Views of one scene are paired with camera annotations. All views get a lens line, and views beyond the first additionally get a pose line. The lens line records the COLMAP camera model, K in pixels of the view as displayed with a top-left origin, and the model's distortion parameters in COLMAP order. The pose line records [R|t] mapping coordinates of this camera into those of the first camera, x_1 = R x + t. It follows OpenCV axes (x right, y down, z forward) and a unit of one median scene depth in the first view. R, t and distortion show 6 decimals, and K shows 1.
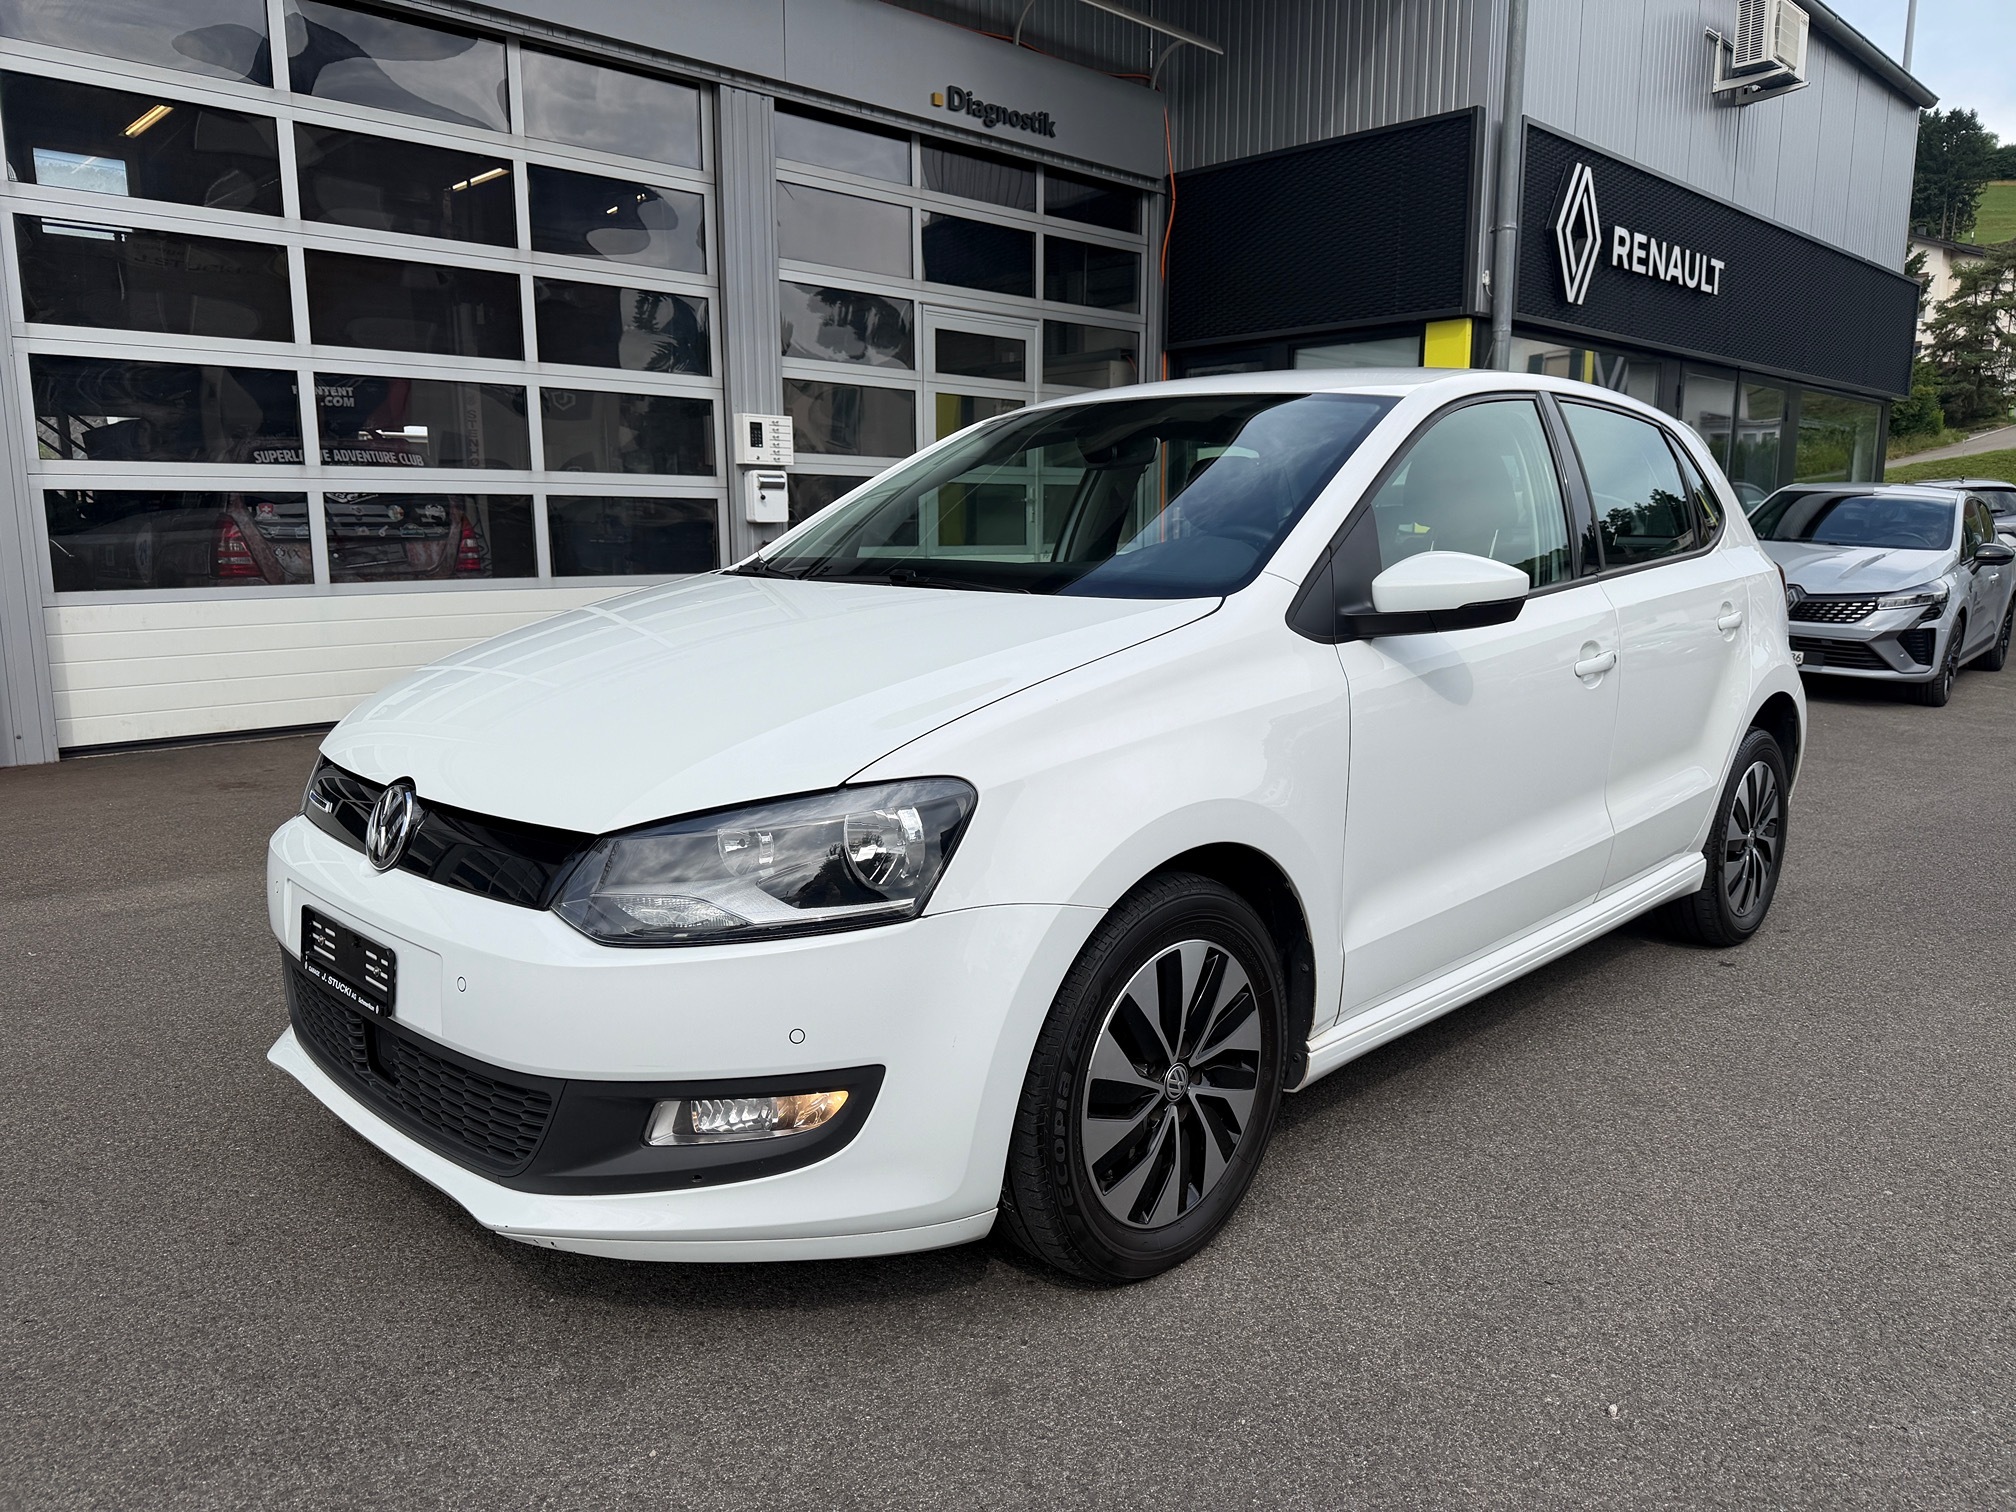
lens RADIAL K [[1438.5, 0, 1019.7], [0, 1438.5, 766.1], [0, 0, 1]] dist [0.009697, -0.014263]
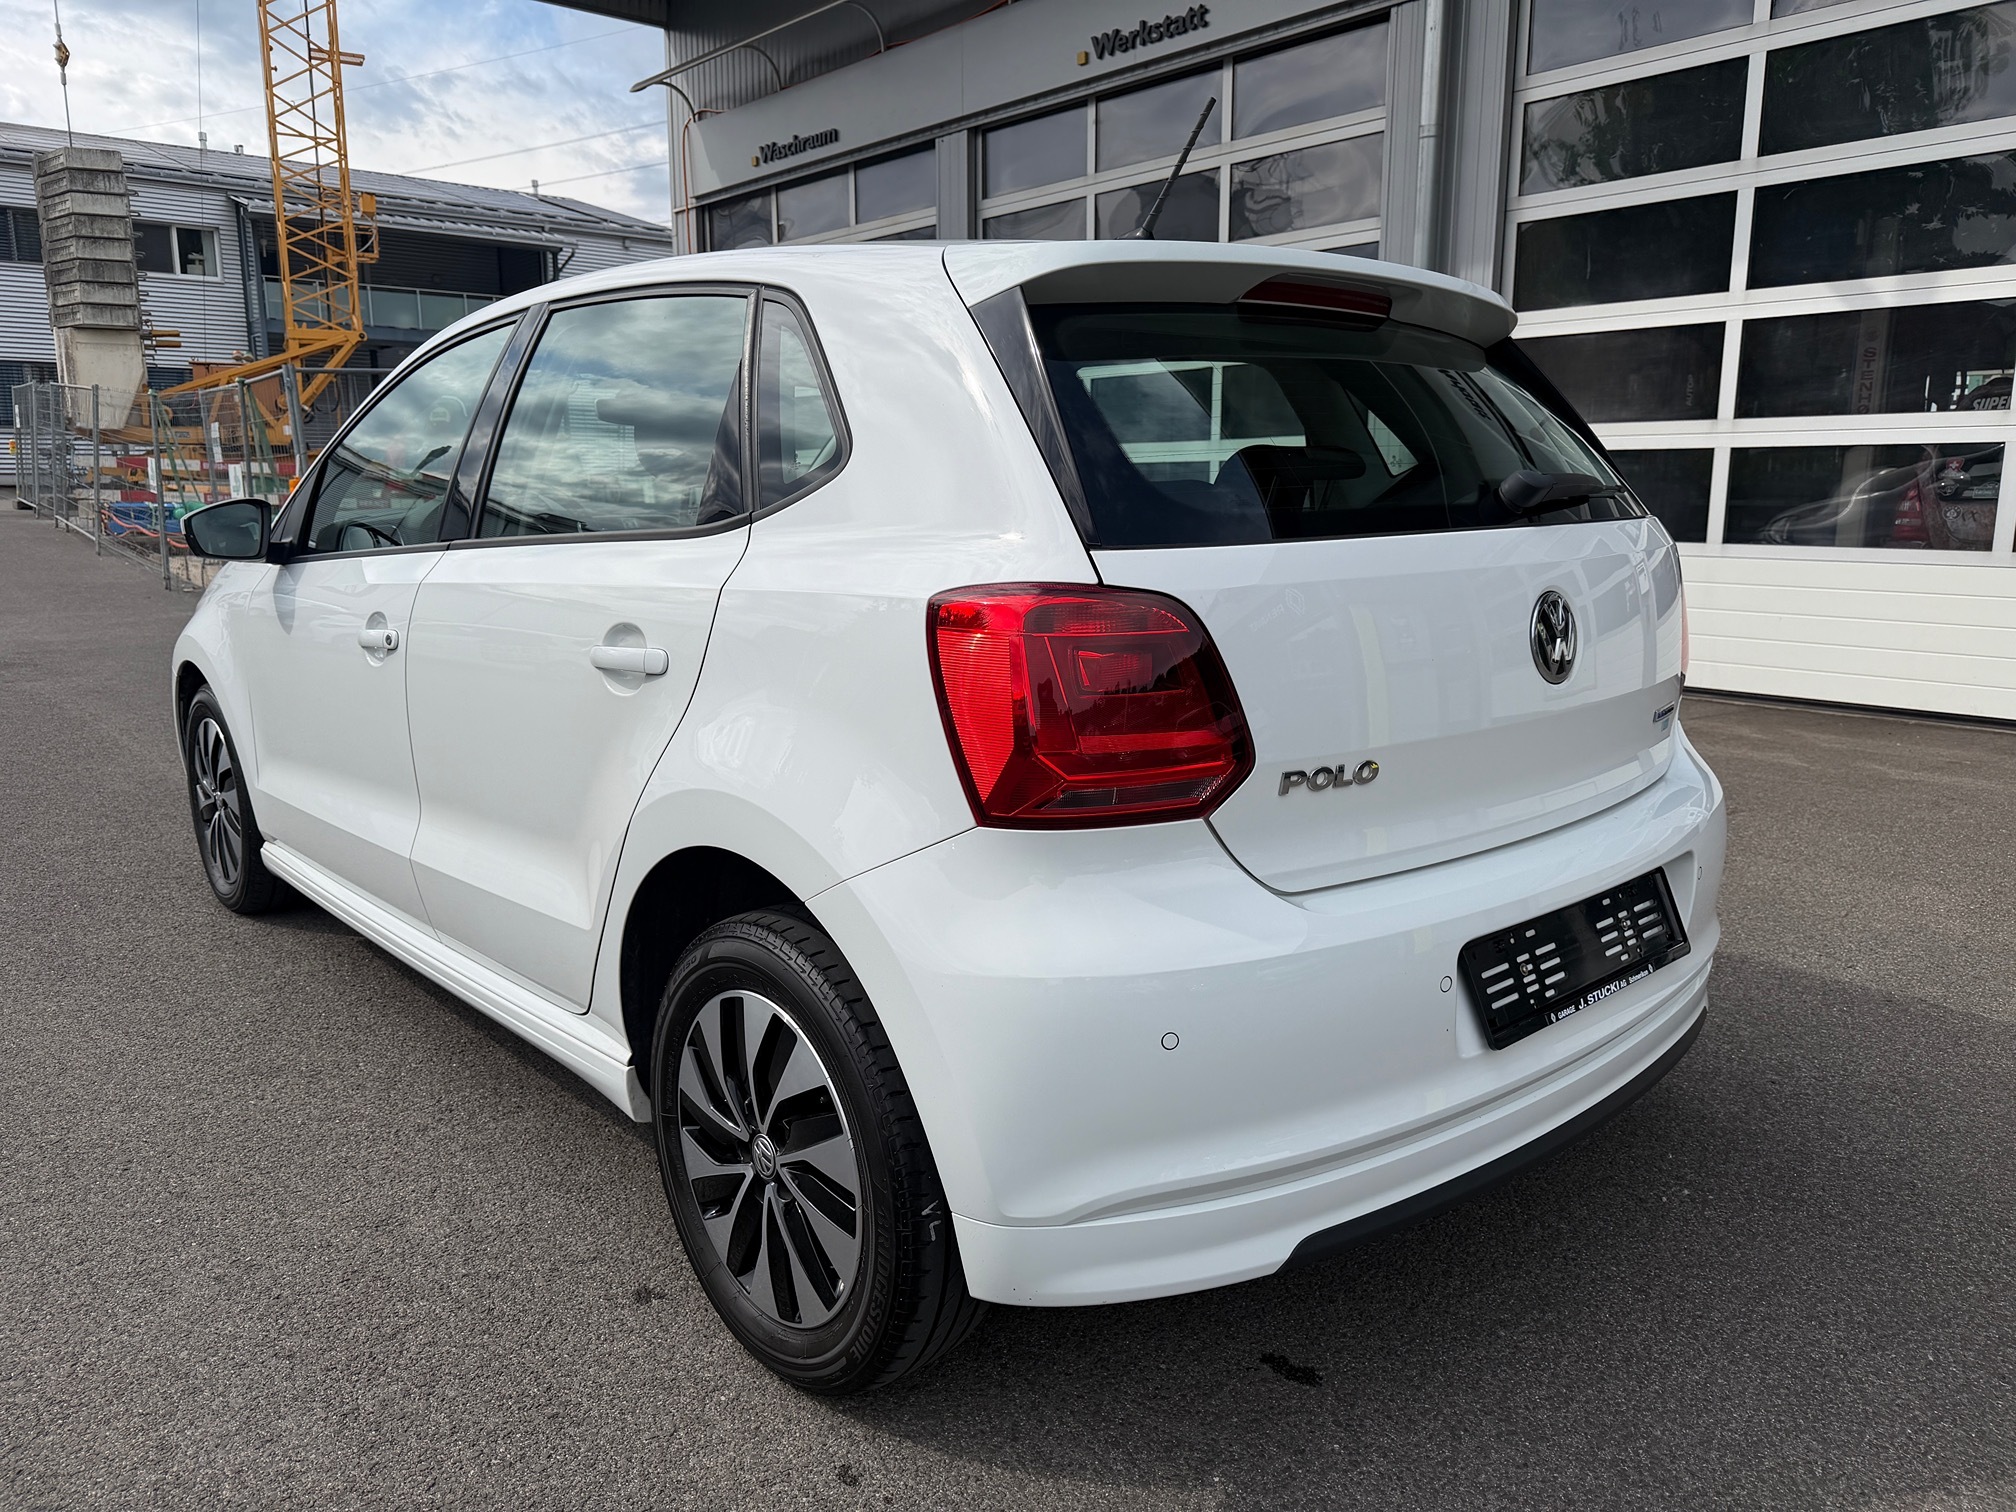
lens RADIAL K [[1438.5, 0, 1005.8], [0, 1438.5, 759.6], [0, 0, 1]] dist [0.009697, -0.014263]
pose [[-0.071209, 0.188619, -0.979465, 0.389377], [-0.165057, 0.966192, 0.198063, -0.074600], [0.983710, 0.175771, -0.037669, 0.446873]]
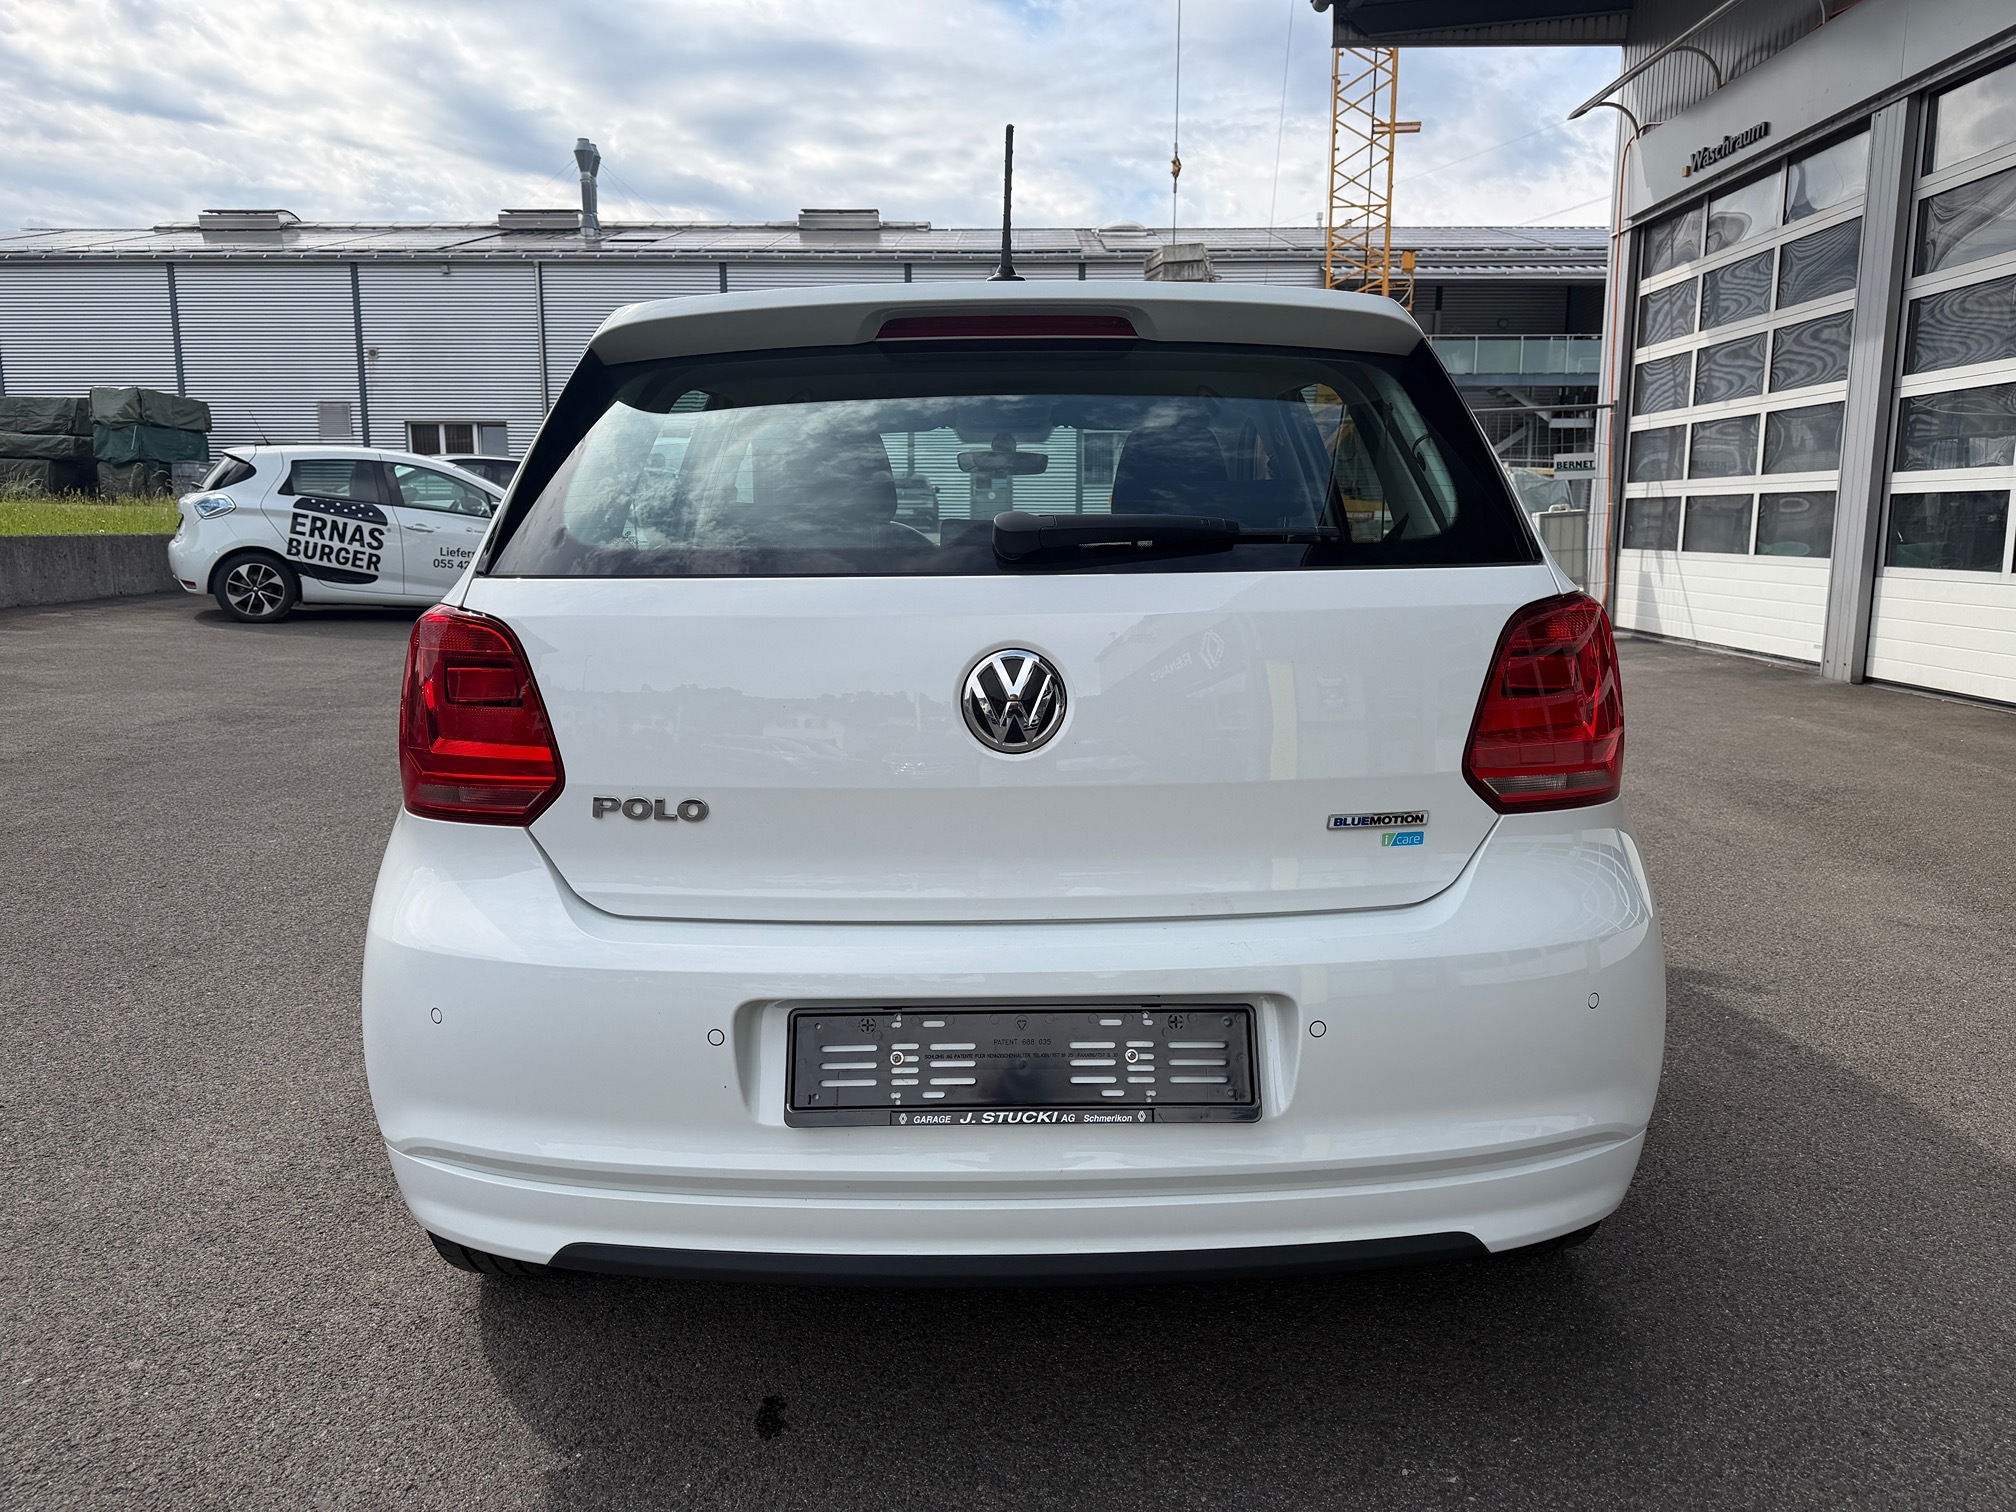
lens RADIAL K [[1438.5, 0, 999.8], [0, 1438.5, 753.7], [0, 0, 1]] dist [0.009697, -0.014263]
pose [[-0.712581, 0.113975, -0.692270, 0.314071], [-0.112518, 0.955379, 0.273113, -0.102858], [0.692508, 0.272508, -0.667961, 0.614976]]
